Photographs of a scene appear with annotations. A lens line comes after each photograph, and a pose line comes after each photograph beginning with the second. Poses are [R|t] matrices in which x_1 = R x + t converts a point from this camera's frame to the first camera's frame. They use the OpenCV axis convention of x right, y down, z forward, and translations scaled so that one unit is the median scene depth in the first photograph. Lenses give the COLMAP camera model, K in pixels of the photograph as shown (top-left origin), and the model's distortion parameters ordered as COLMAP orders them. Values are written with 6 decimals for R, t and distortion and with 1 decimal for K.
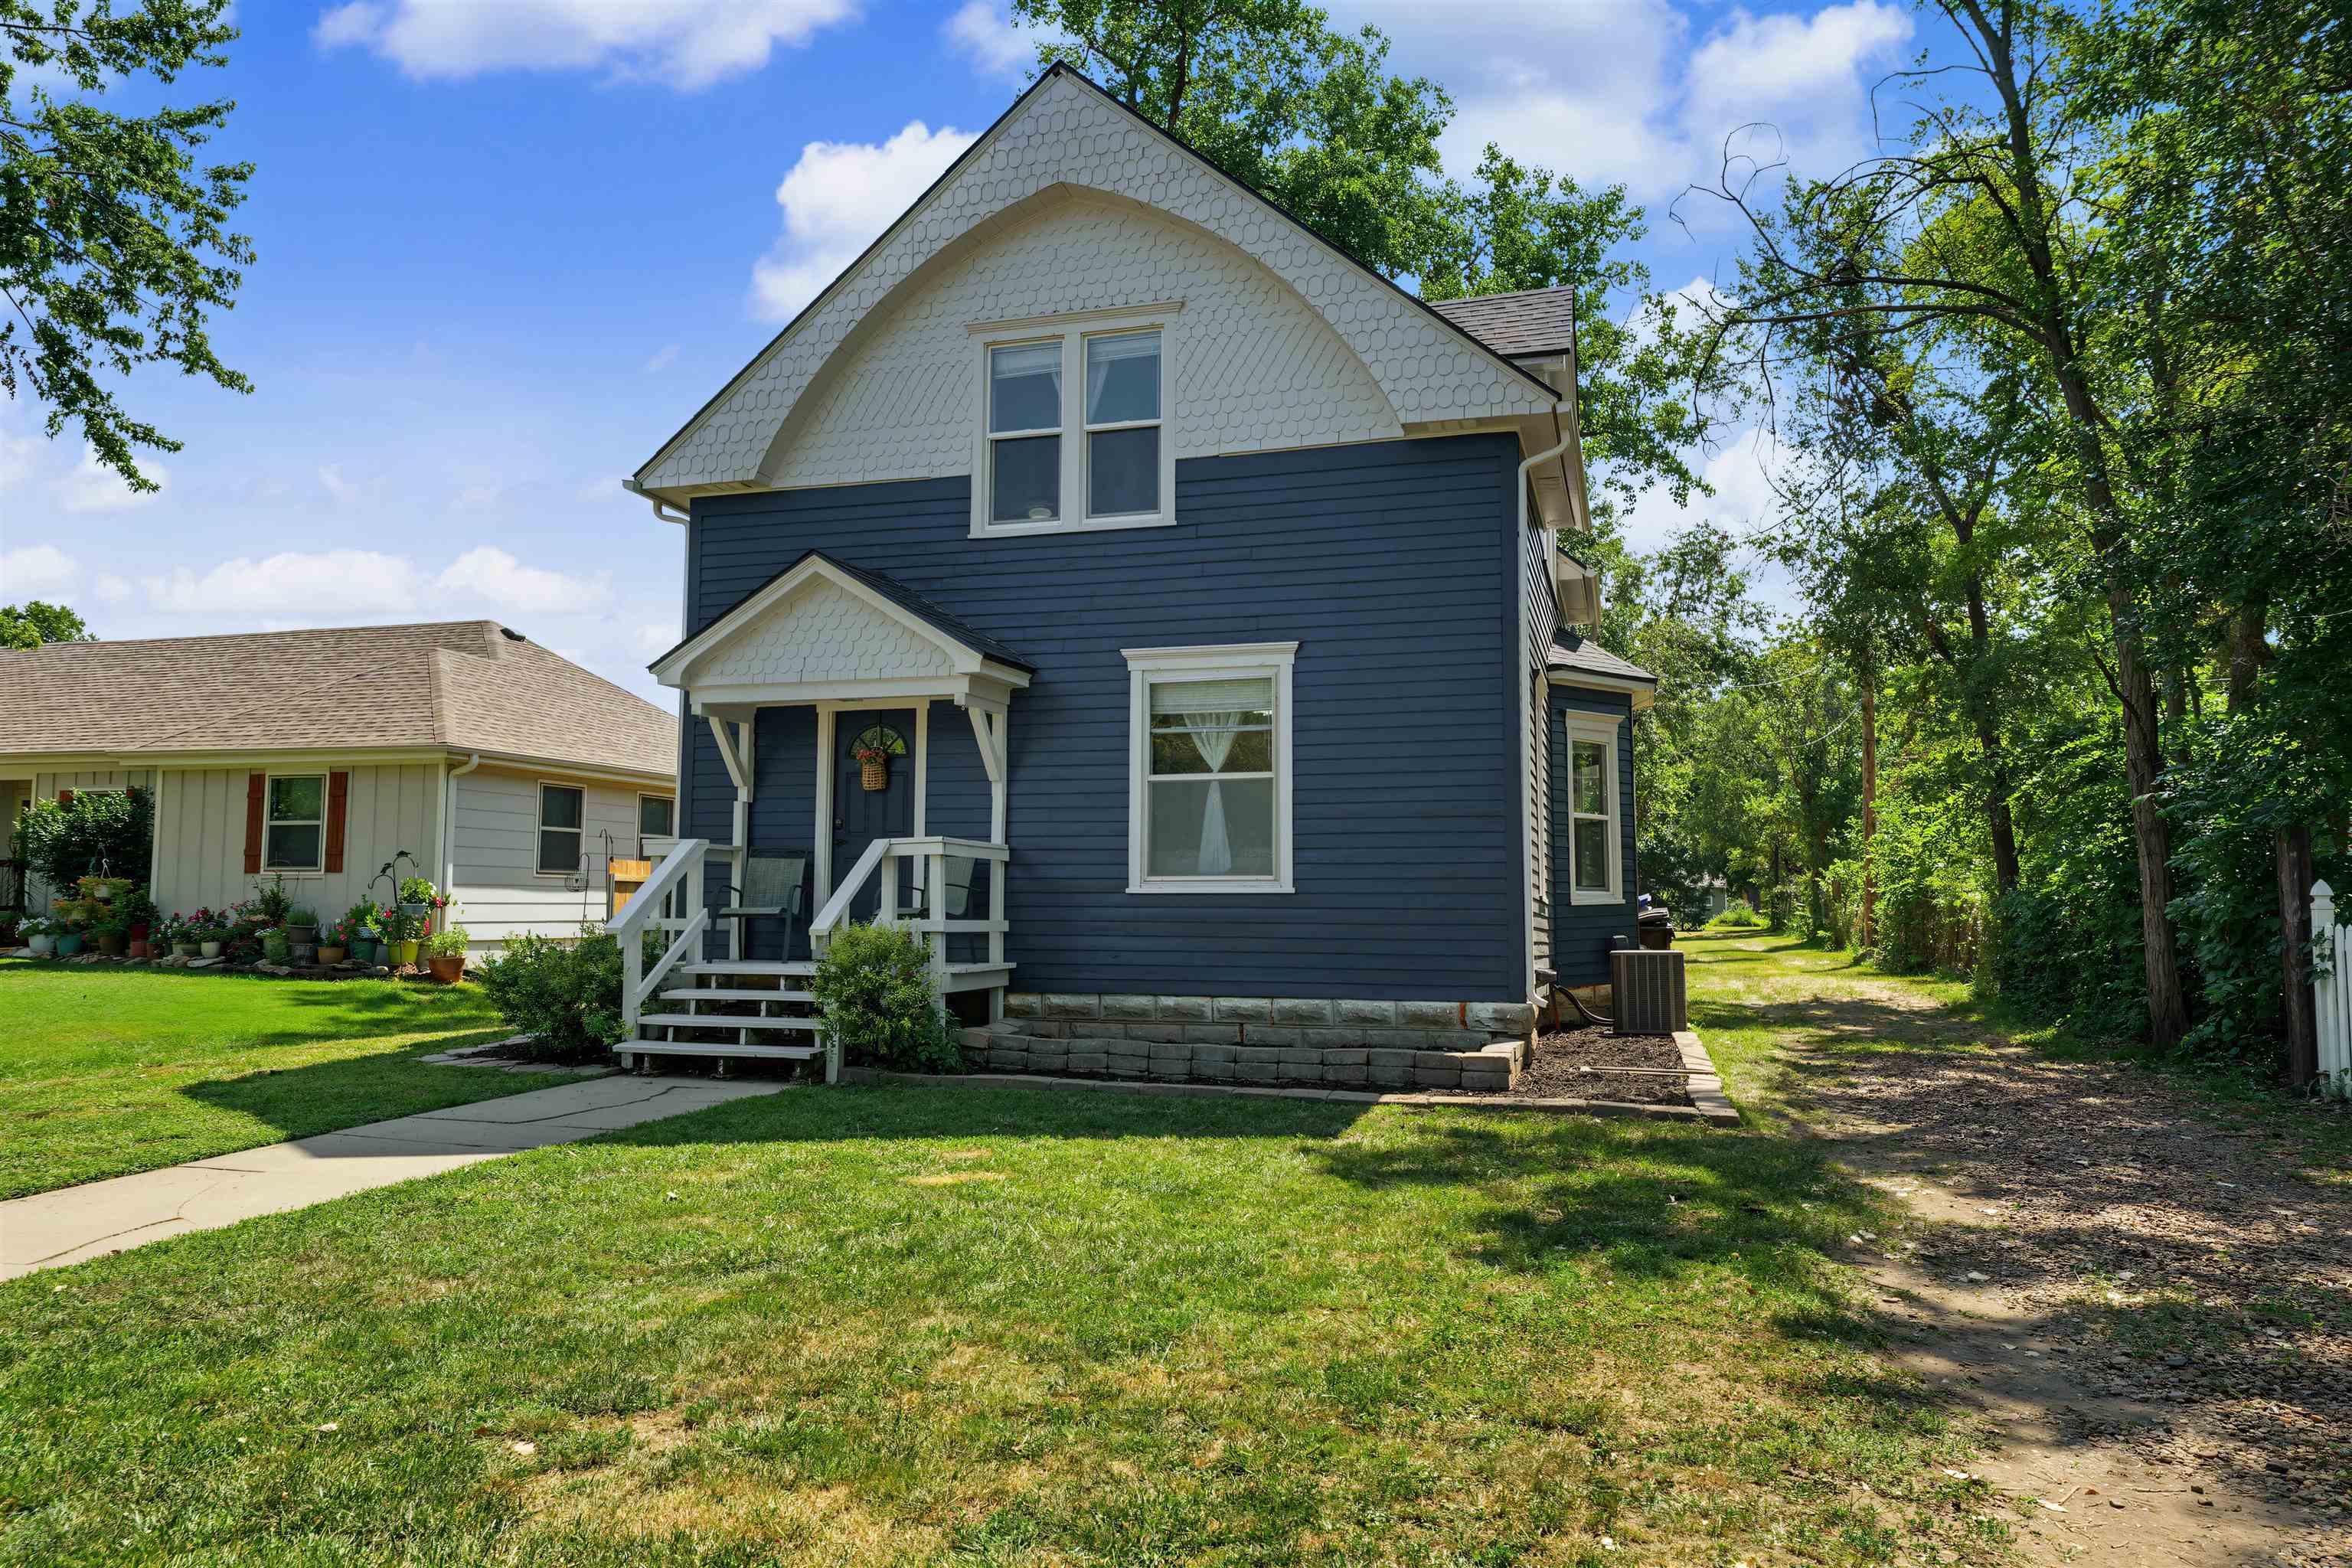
lens RADIAL K [[1615.3, 0, 1176.0], [0, 1615.3, 784.0], [0, 0, 1]] dist [0.023472, 0.002404]
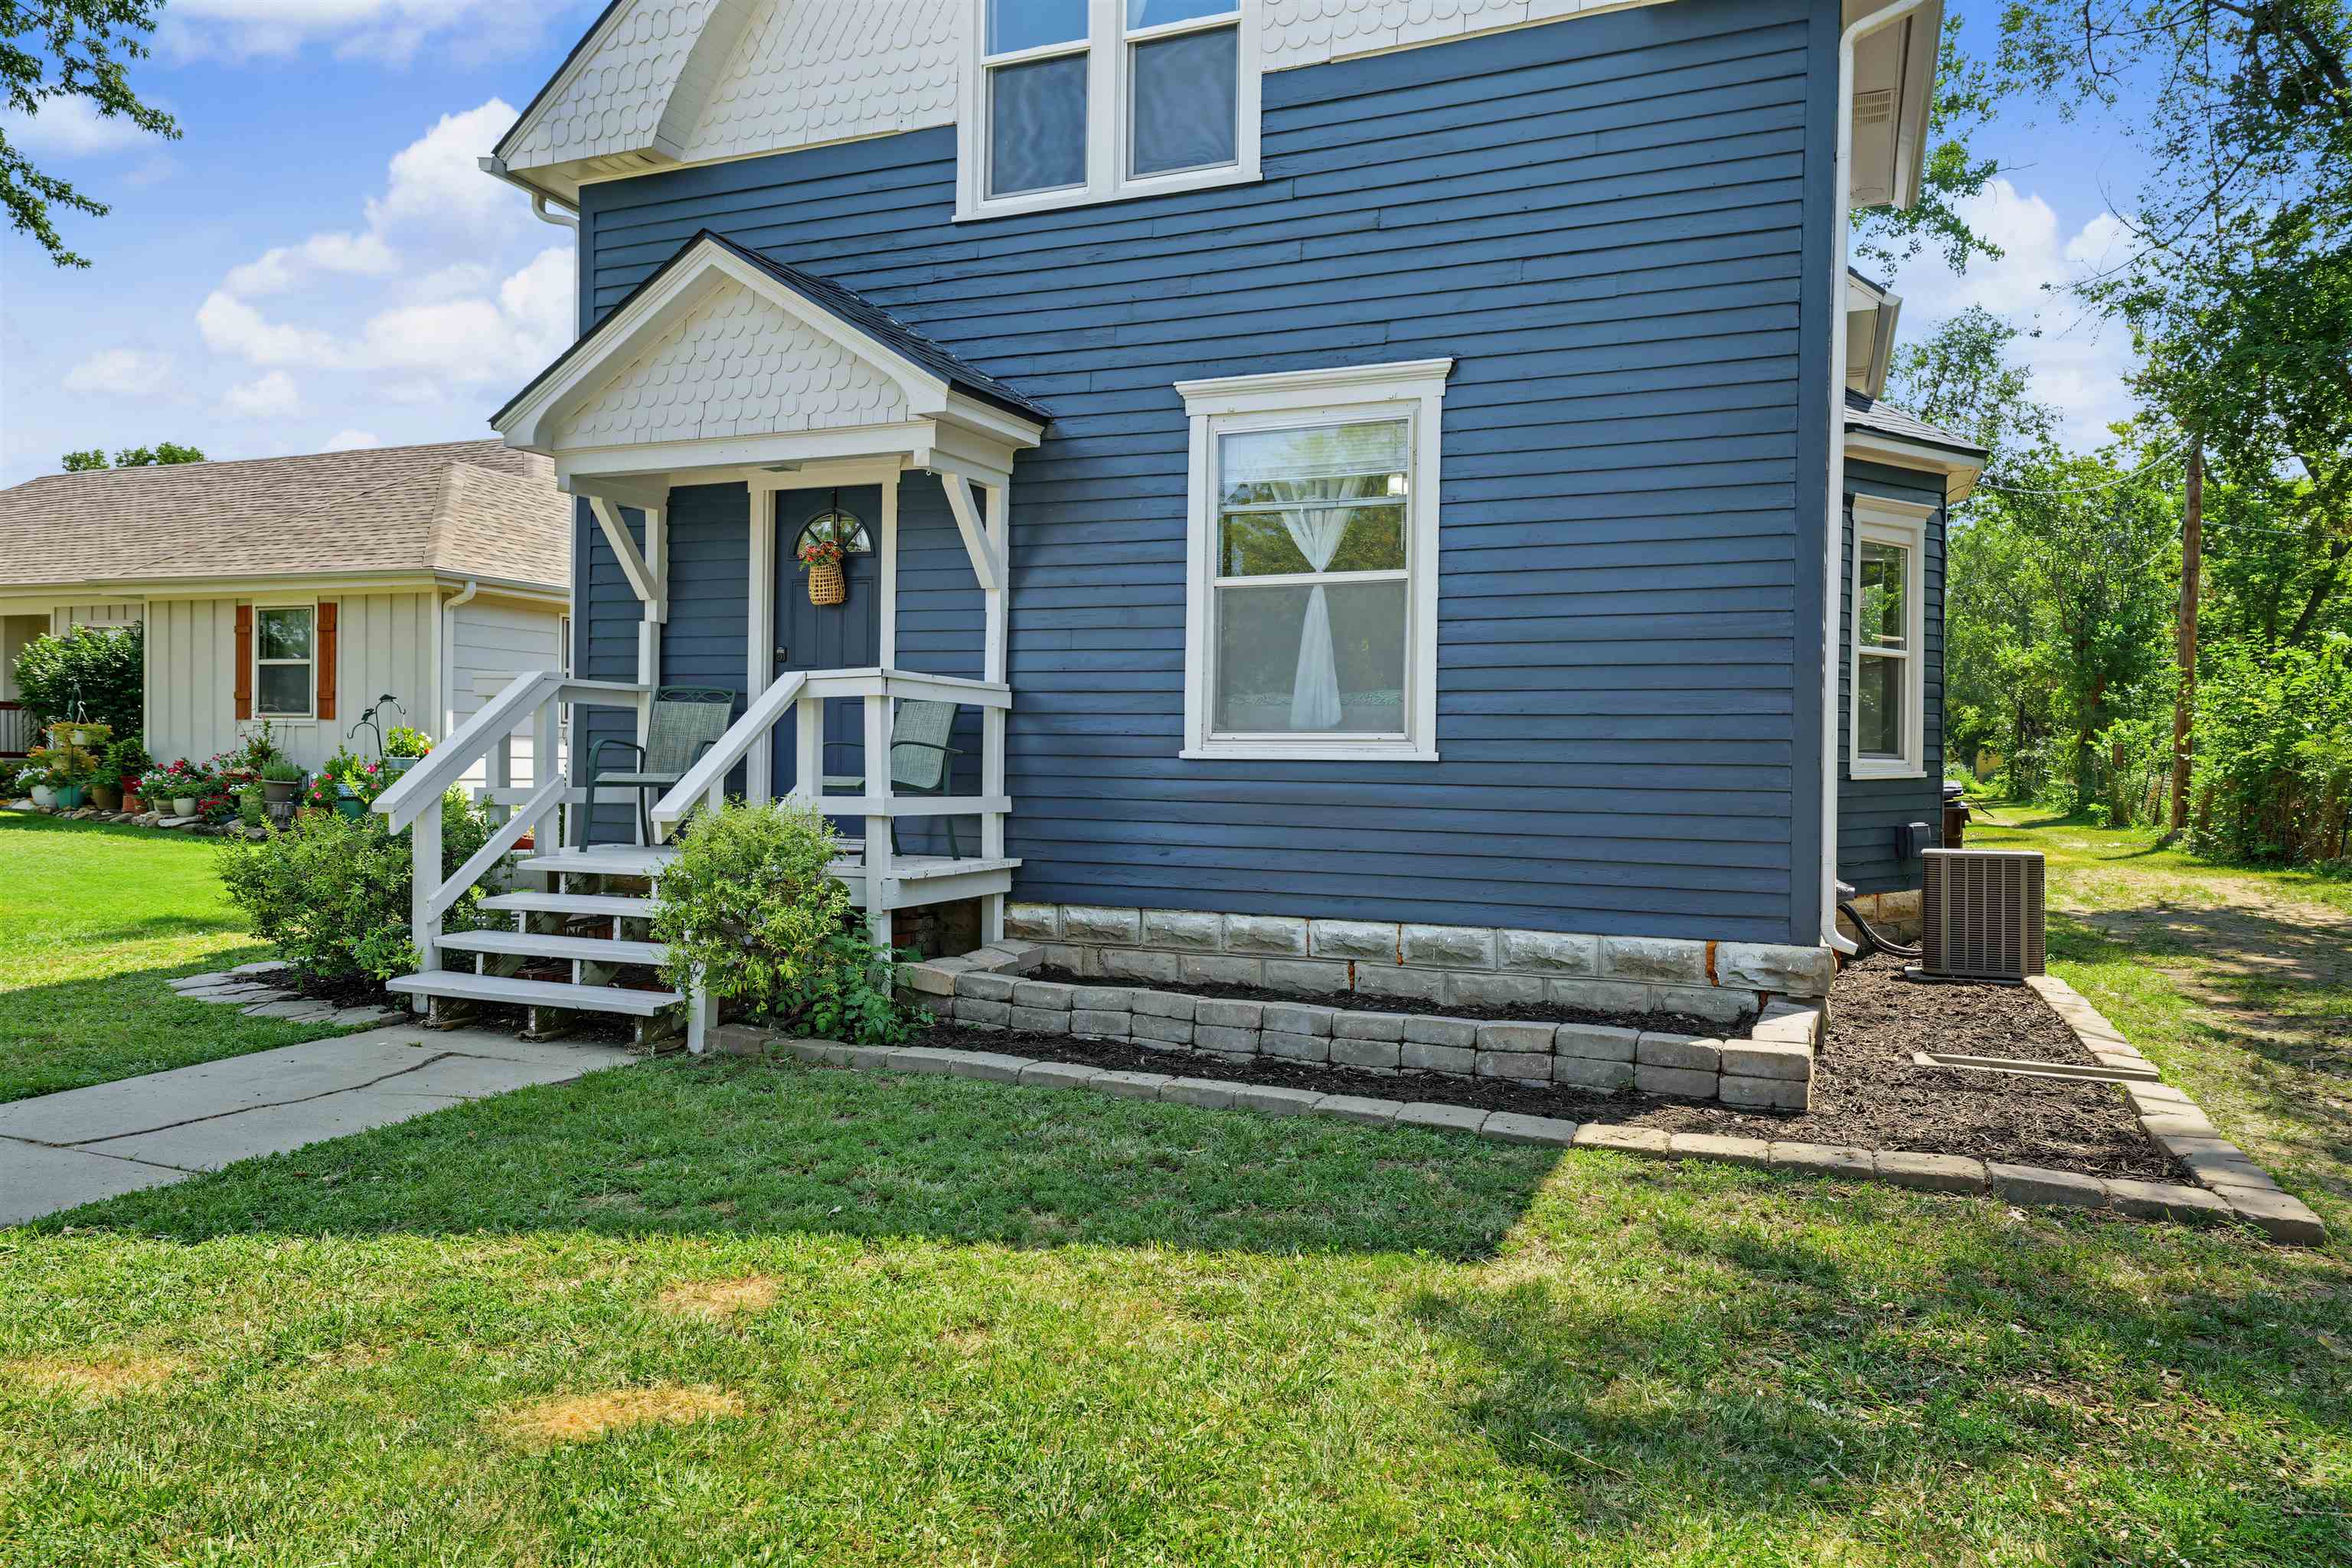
lens RADIAL K [[1552.6, 0, 1176.0], [0, 1552.6, 784.0], [0, 0, 1]] dist [0.041084, -0.036704]
pose [[0.993943, 0.012171, -0.109221, 0.034996], [-0.002312, 0.995944, 0.089943, 0.020016], [0.109873, -0.089146, 0.989940, 0.353662]]
